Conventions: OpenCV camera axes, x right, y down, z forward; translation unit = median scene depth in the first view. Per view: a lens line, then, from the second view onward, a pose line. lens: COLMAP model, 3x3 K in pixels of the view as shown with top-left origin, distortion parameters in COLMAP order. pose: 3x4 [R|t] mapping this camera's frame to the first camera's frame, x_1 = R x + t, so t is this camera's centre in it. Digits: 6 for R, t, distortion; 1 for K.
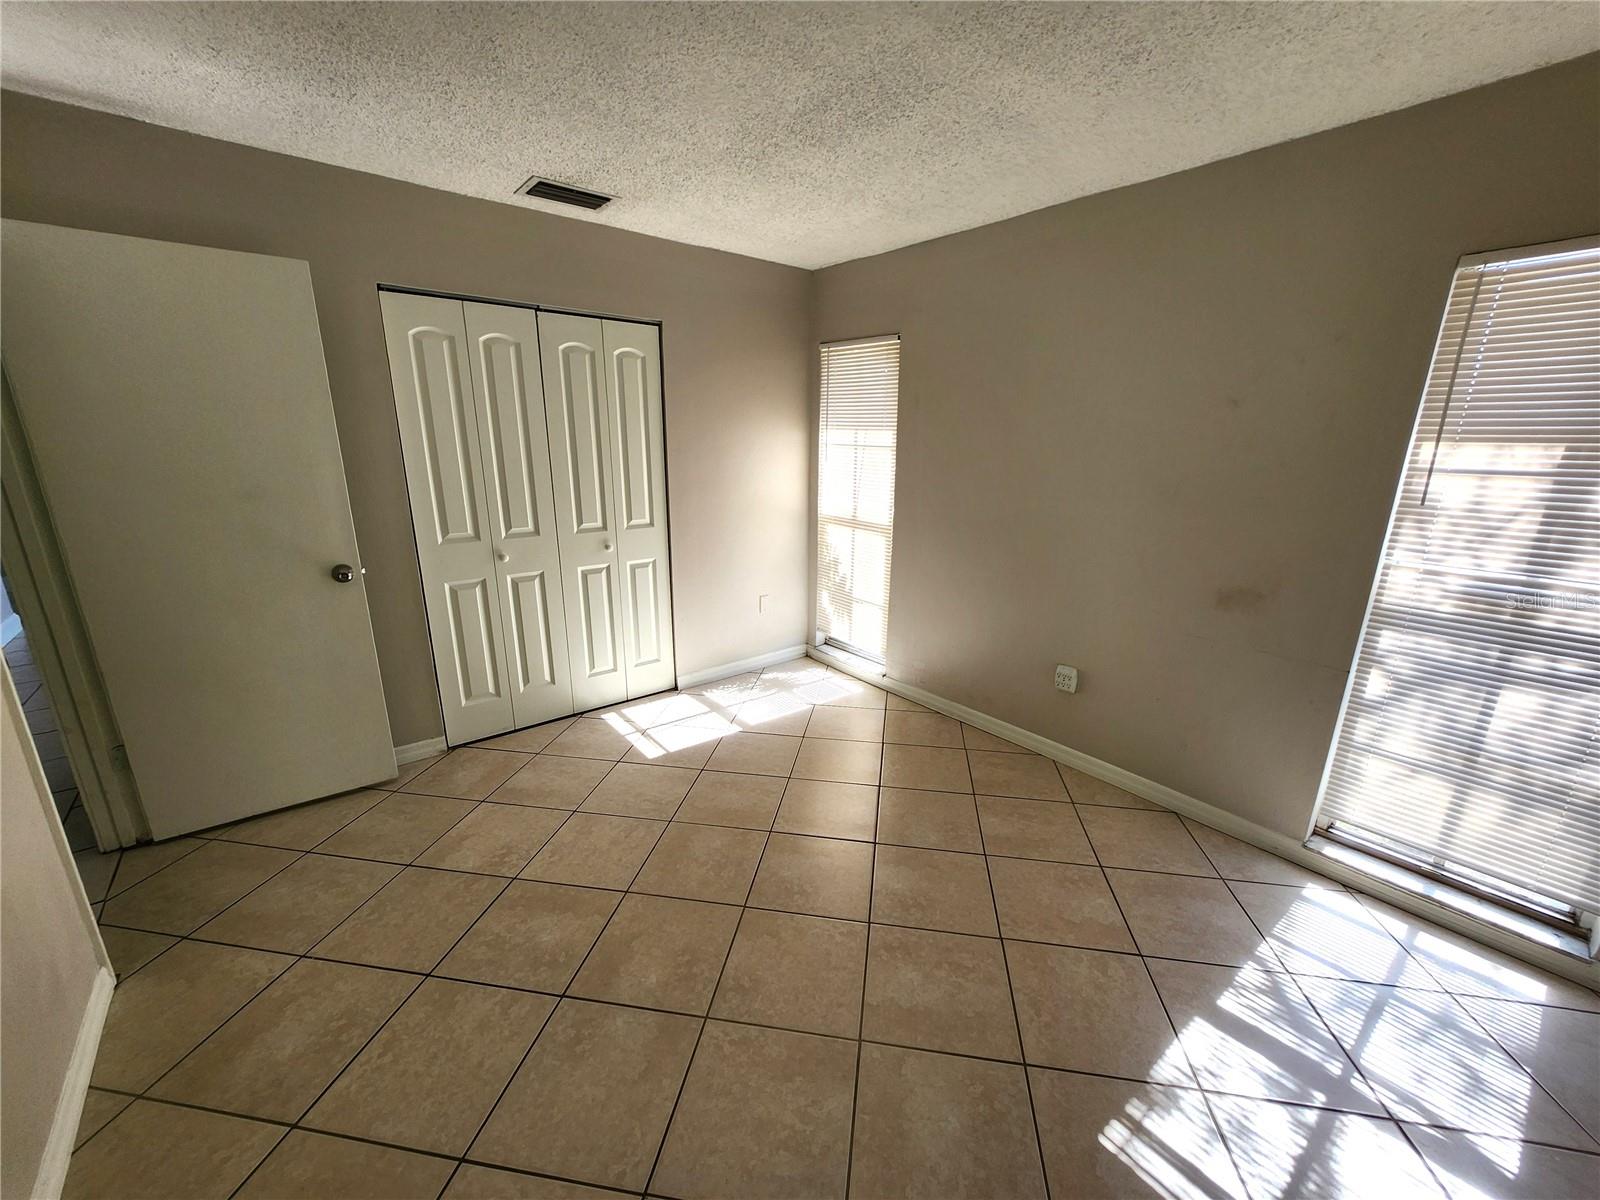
lens RADIAL K [[628.1, 0, 809.6], [0, 628.1, 601.4], [0, 0, 1]] dist [-0.002753, -0.000641]
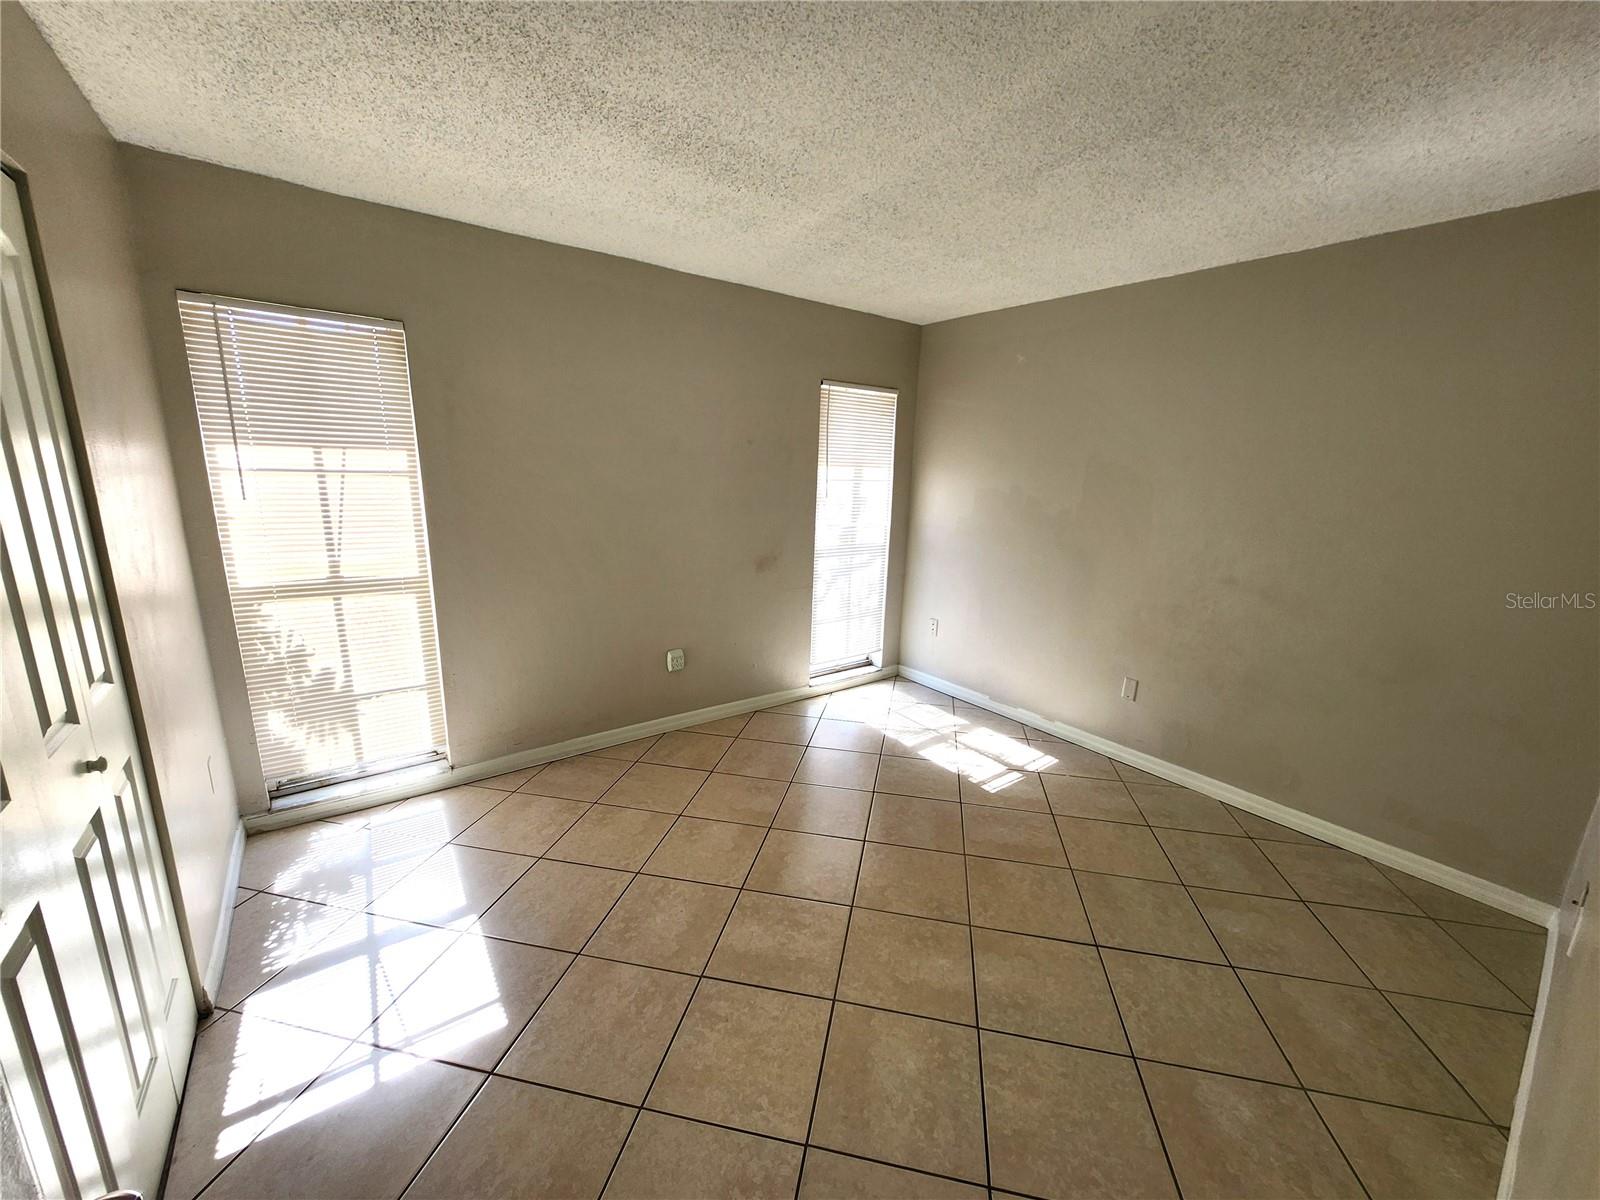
lens RADIAL K [[628.1, 0, 810.8], [0, 628.1, 604.7], [0, 0, 1]] dist [-0.002753, -0.000641]
pose [[0.042595, -0.234721, 0.971129, -0.607661], [0.226143, 0.949049, 0.219465, -0.153188], [-0.973162, 0.210265, 0.093505, 0.503379]]
